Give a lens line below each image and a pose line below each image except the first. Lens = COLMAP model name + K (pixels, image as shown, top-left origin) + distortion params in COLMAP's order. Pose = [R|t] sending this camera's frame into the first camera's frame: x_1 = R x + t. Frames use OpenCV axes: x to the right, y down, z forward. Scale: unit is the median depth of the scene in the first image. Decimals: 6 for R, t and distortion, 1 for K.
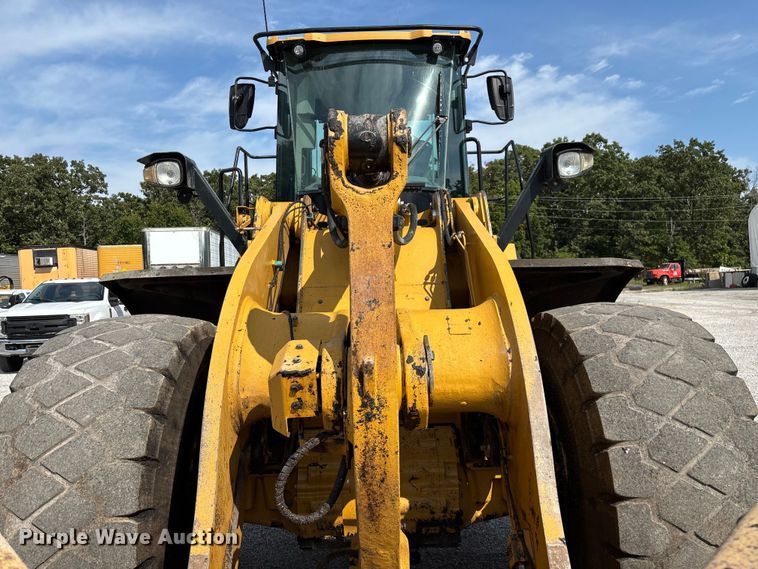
lens RADIAL K [[582.1, 0, 379.0], [0, 582.1, 284.5], [0, 0, 1]] dist [0.008466, 0.002266]
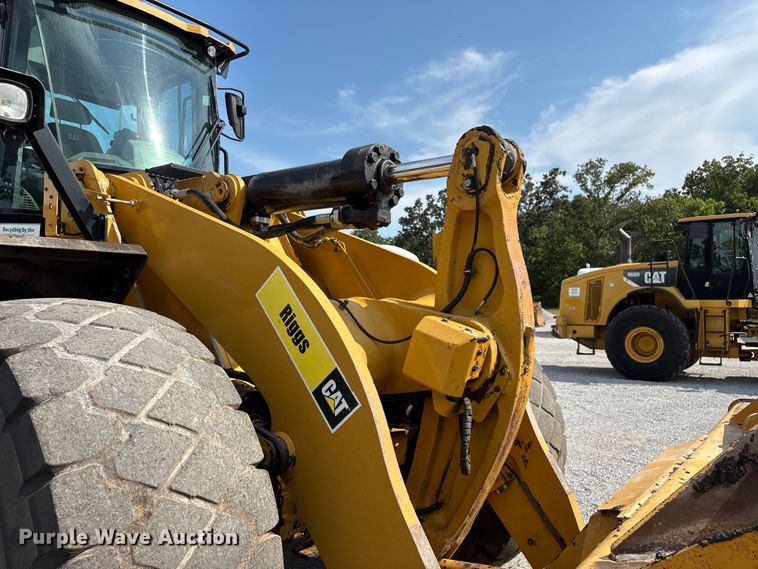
lens RADIAL K [[582.1, 0, 379.0], [0, 582.1, 284.5], [0, 0, 1]] dist [0.008466, 0.002266]
pose [[0.616456, 0.067044, 0.784530, -0.456309], [-0.024600, 0.997522, -0.065916, 0.046094], [-0.787005, 0.021335, 0.616577, 0.166864]]
